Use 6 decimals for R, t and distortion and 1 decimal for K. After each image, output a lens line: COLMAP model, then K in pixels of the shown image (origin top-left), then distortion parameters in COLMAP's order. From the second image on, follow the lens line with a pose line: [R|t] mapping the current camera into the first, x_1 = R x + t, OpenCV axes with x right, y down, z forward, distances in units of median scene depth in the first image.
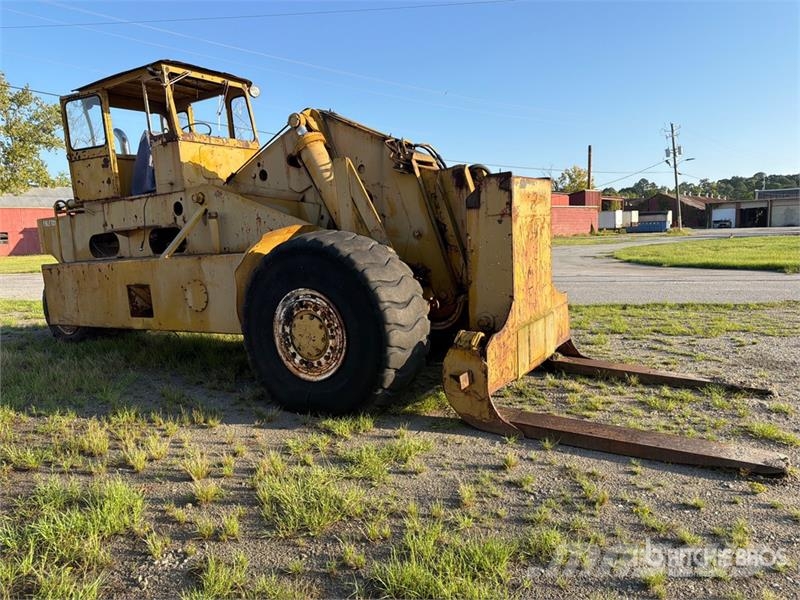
lens RADIAL K [[562.0, 0, 395.2], [0, 562.0, 302.8], [0, 0, 1]] dist [0.072442, -0.091627]
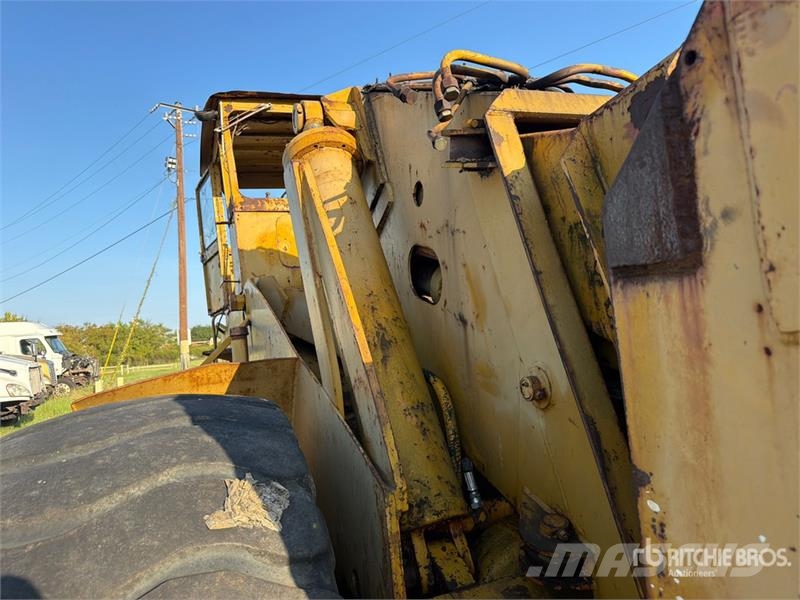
lens RADIAL K [[562.0, 0, 393.0], [0, 562.0, 296.2], [0, 0, 1]] dist [0.072442, -0.091627]
pose [[0.786783, -0.076558, -0.612463, 0.130789], [-0.020541, 0.988481, -0.149947, -0.110356], [0.616888, 0.130556, 0.776147, 0.668586]]
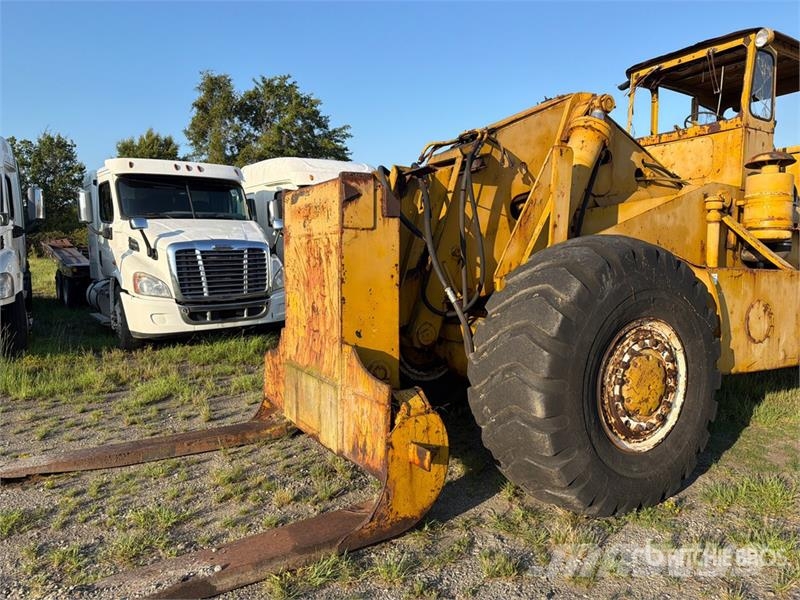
lens RADIAL K [[564.7, 0, 398.8], [0, 564.7, 304.7], [0, 0, 1]] dist [0.040555, -0.046709]
pose [[-0.459335, 0.116703, -0.880563, 0.702111], [-0.103104, 0.977626, 0.183350, -0.173930], [0.882259, 0.175008, -0.437025, 1.177986]]
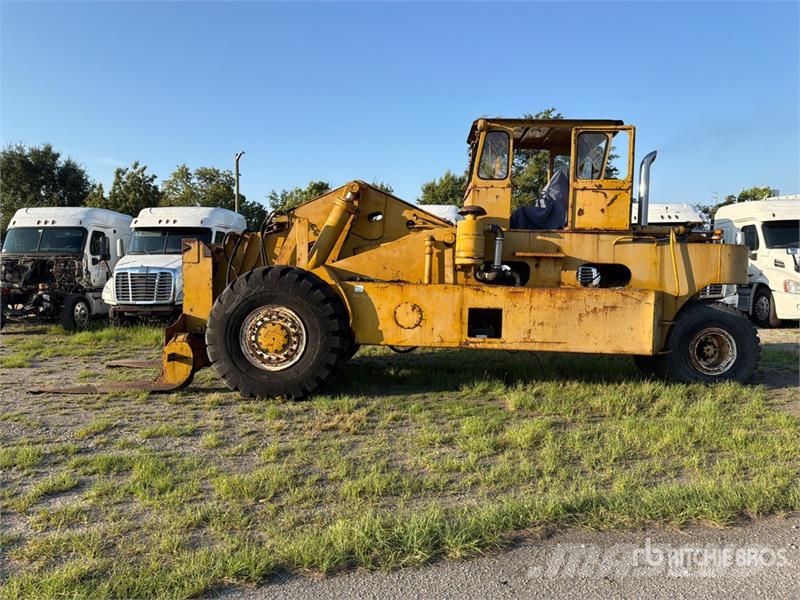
lens RADIAL K [[562.0, 0, 402.2], [0, 562.0, 305.6], [0, 0, 1]] dist [0.072442, -0.091627]
pose [[-0.863355, 0.066099, -0.500249, 0.459513], [-0.033294, 0.981761, 0.187183, -0.300408], [0.503497, 0.178260, -0.845407, 2.202812]]
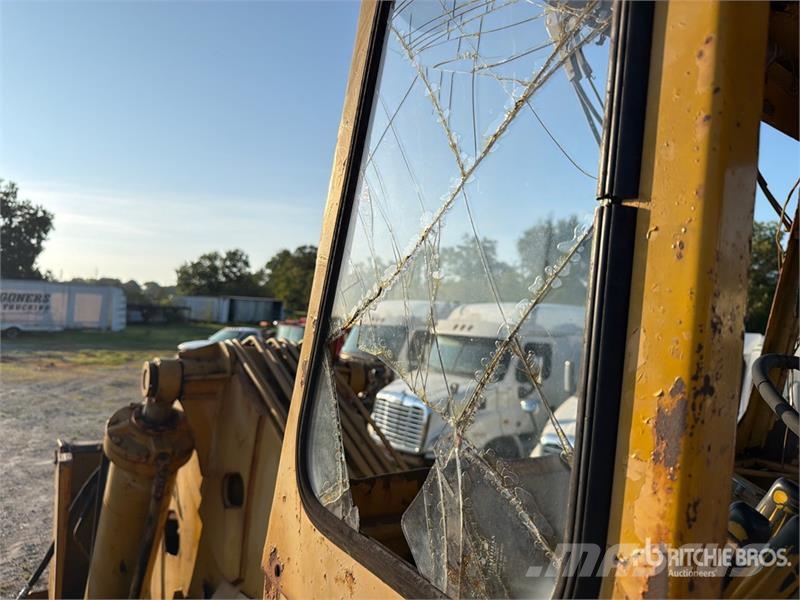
lens RADIAL K [[562.0, 0, 396.5], [0, 562.0, 291.5], [0, 0, 1]] dist [0.072442, -0.091627]
pose [[-0.920919, 0.002508, 0.389746, -0.366319], [0.030526, 0.997372, 0.065712, -0.392418], [-0.388557, 0.072413, -0.918575, 1.293623]]
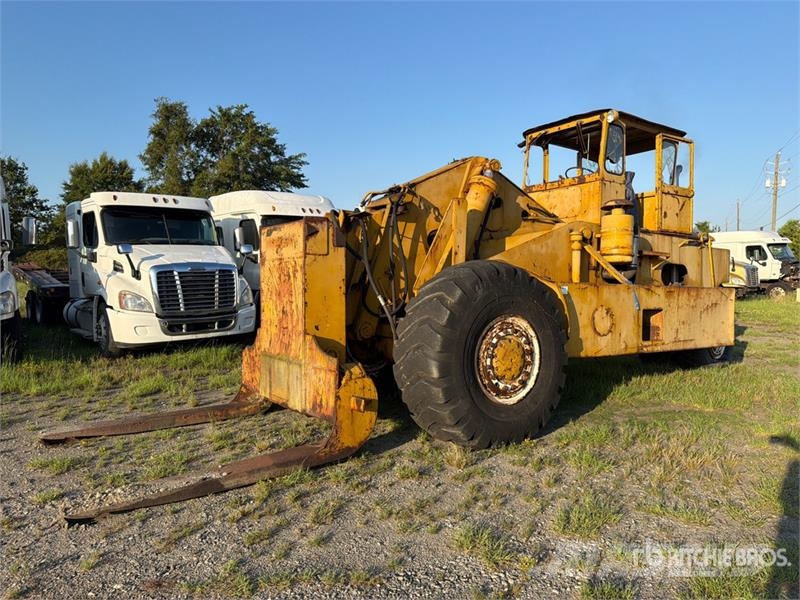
lens RADIAL K [[562.0, 0, 398.1], [0, 562.0, 300.4], [0, 0, 1]] dist [0.072442, -0.091627]
pose [[-0.389810, 0.077119, -0.917661, 0.919603], [-0.107968, 0.985788, 0.128707, -0.193411], [0.914544, 0.149249, -0.375943, 1.305987]]
